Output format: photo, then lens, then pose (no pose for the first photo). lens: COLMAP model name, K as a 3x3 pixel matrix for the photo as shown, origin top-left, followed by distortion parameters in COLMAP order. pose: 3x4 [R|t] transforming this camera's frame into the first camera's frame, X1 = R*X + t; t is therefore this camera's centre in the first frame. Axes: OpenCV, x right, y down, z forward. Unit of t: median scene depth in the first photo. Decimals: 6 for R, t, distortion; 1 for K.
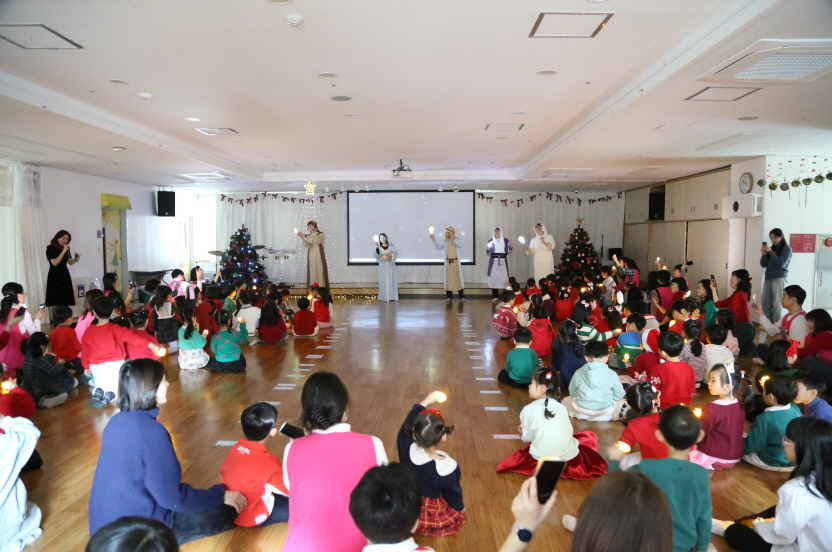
lens RADIAL K [[576.8, 0, 415.2], [0, 576.8, 279.9], [0, 0, 1]] dist [-0.109820, 0.057933]
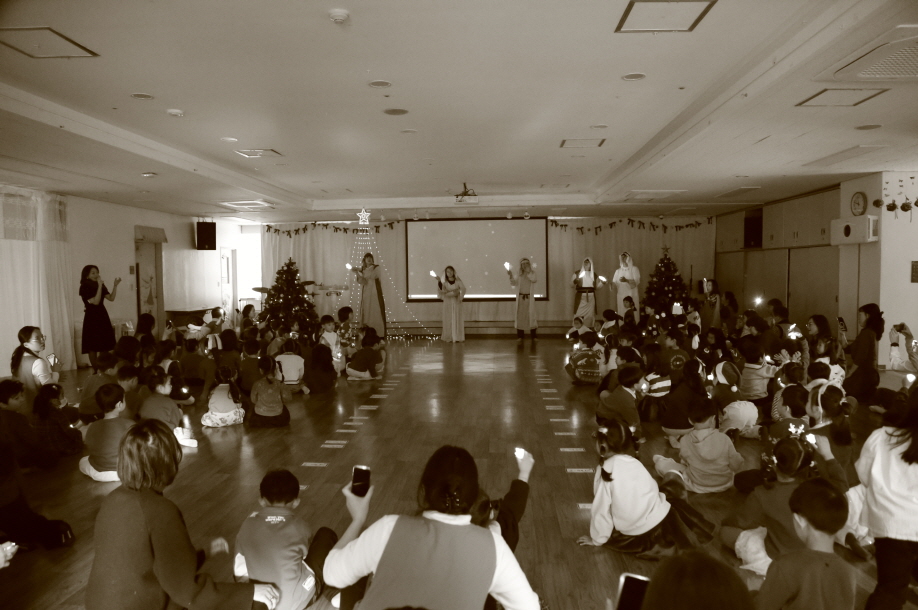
lens RADIAL K [[630.4, 0, 461.6], [0, 630.4, 305.8], [0, 0, 1]] dist [-0.117190, 0.065417]
pose [[0.999485, -0.009094, -0.030788, -0.001322], [0.008534, 0.999797, -0.018264, -0.001400], [0.030948, 0.017992, 0.999359, 0.025521]]
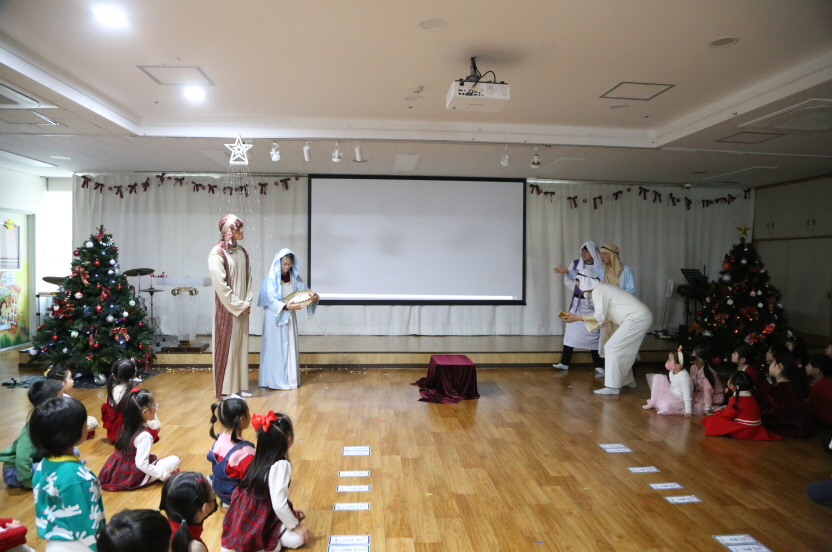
lens RADIAL K [[569.8, 0, 418.1], [0, 569.8, 277.1], [0, 0, 1]] dist [-0.116853, 0.064122]
pose [[0.993861, 0.008659, 0.110293, -0.091165], [-0.004178, 0.999159, -0.040799, -0.038808], [-0.110554, 0.040088, 0.993061, 0.554889]]
